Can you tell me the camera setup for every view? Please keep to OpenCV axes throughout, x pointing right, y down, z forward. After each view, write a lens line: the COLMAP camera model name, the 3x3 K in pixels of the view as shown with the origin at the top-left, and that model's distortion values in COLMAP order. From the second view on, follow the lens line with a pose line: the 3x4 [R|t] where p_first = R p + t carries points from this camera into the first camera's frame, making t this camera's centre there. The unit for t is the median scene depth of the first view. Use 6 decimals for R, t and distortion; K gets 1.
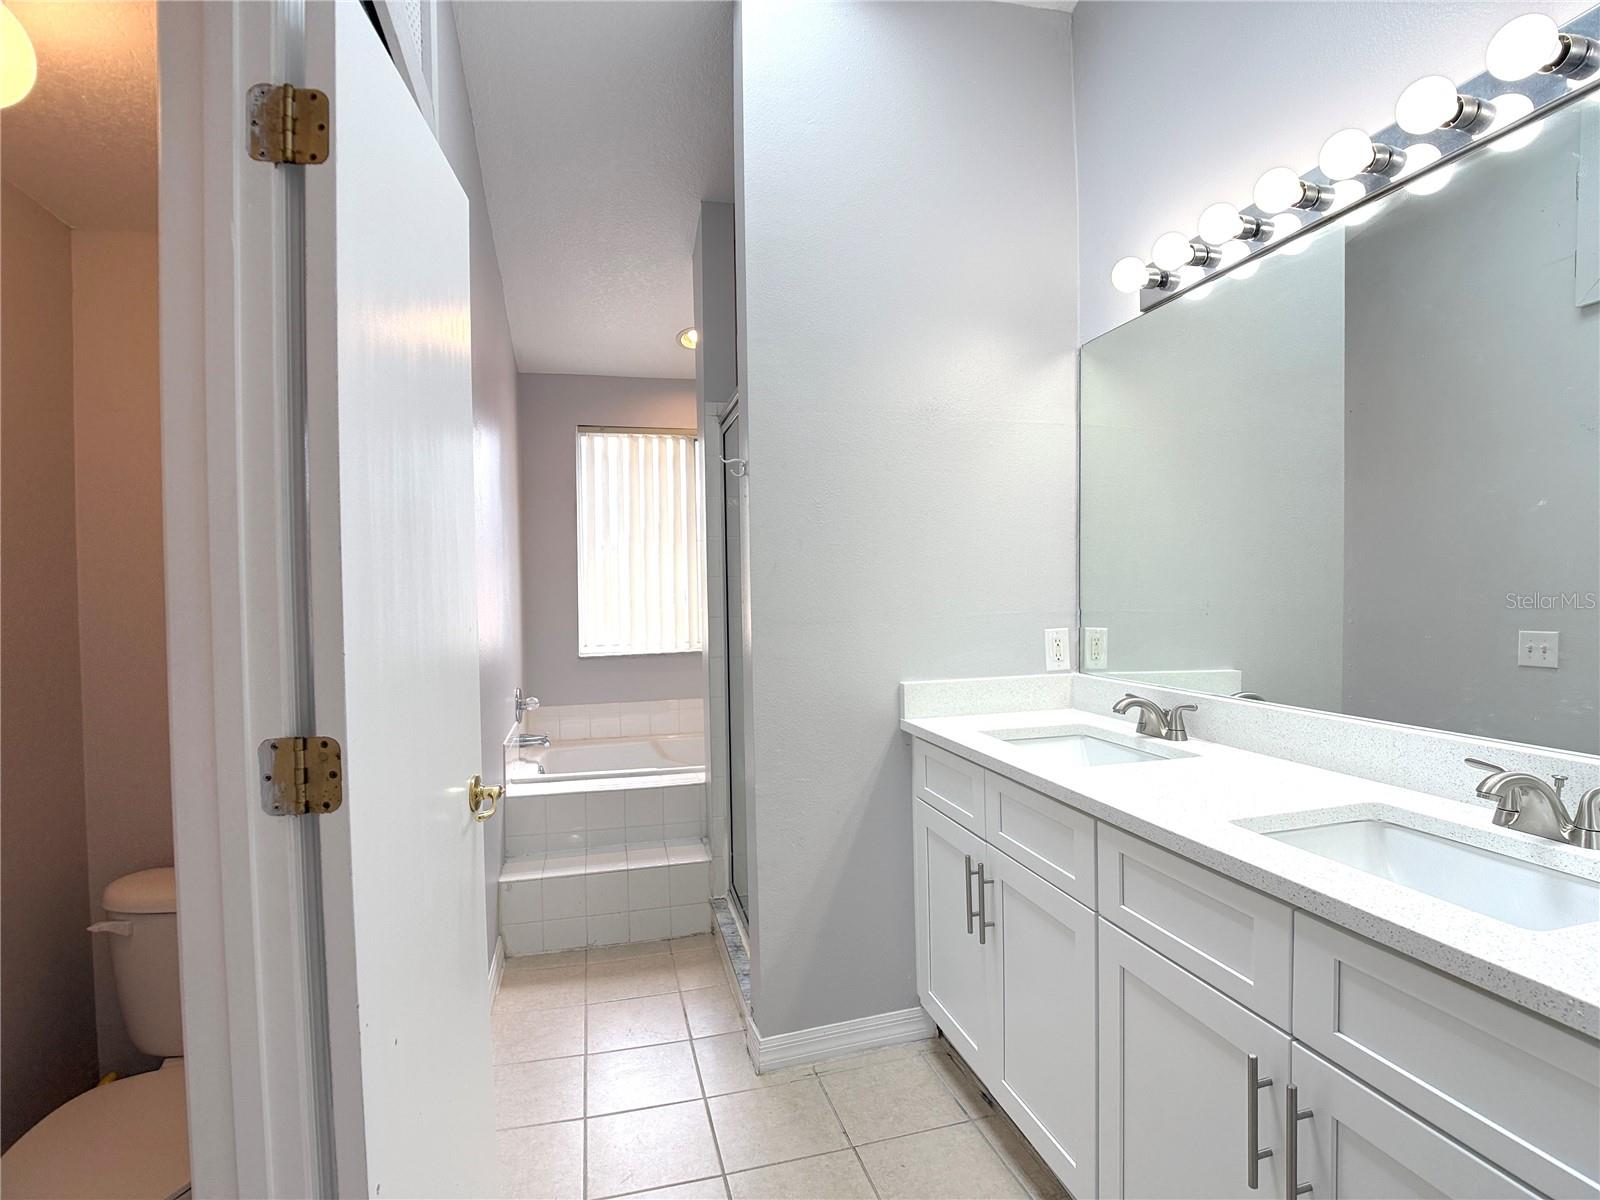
lens RADIAL K [[810.7, 0, 805.6], [0, 810.7, 594.4], [0, 0, 1]] dist [-0.002204, -0.001103]
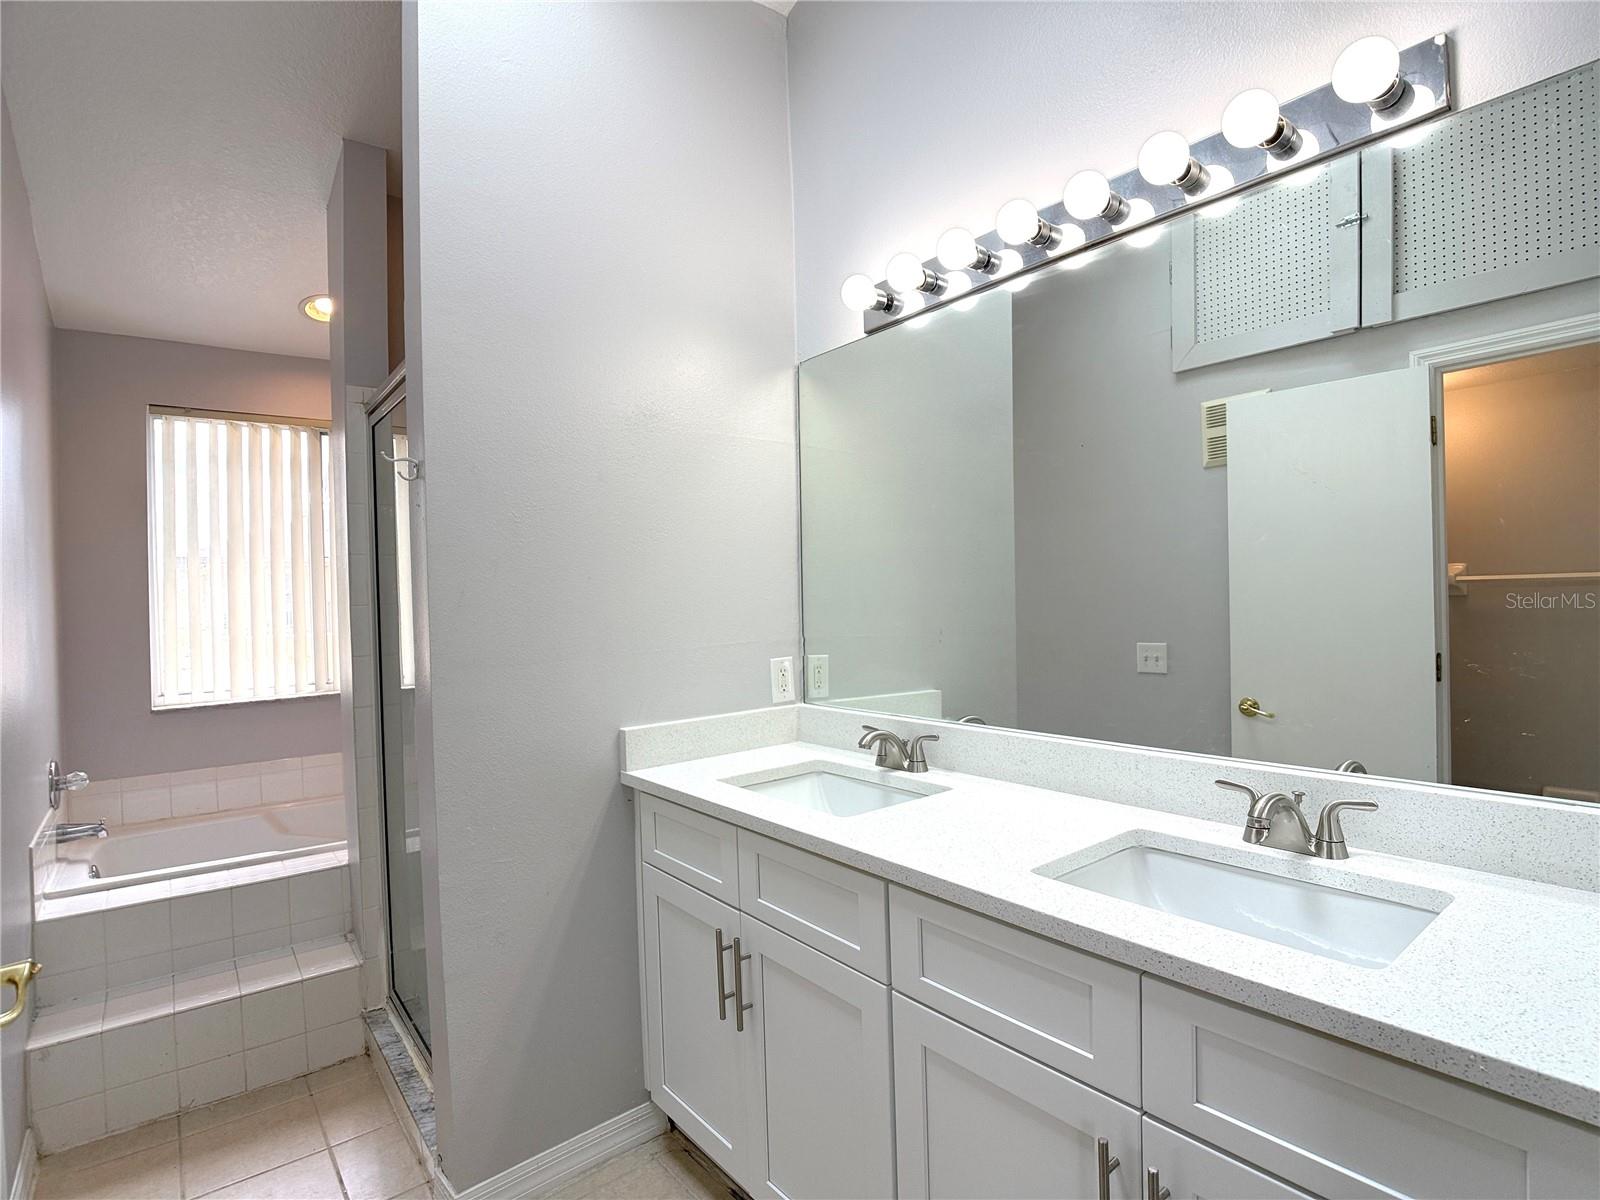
lens RADIAL K [[805.4, 0, 794.5], [0, 805.4, 598.2], [0, 0, 1]] dist [-0.004662, -0.012283]
pose [[0.915011, -0.011048, 0.403278, -0.057453], [0.017531, 0.999770, -0.012387, -0.016706], [-0.403048, 0.018404, 0.914994, 0.143316]]
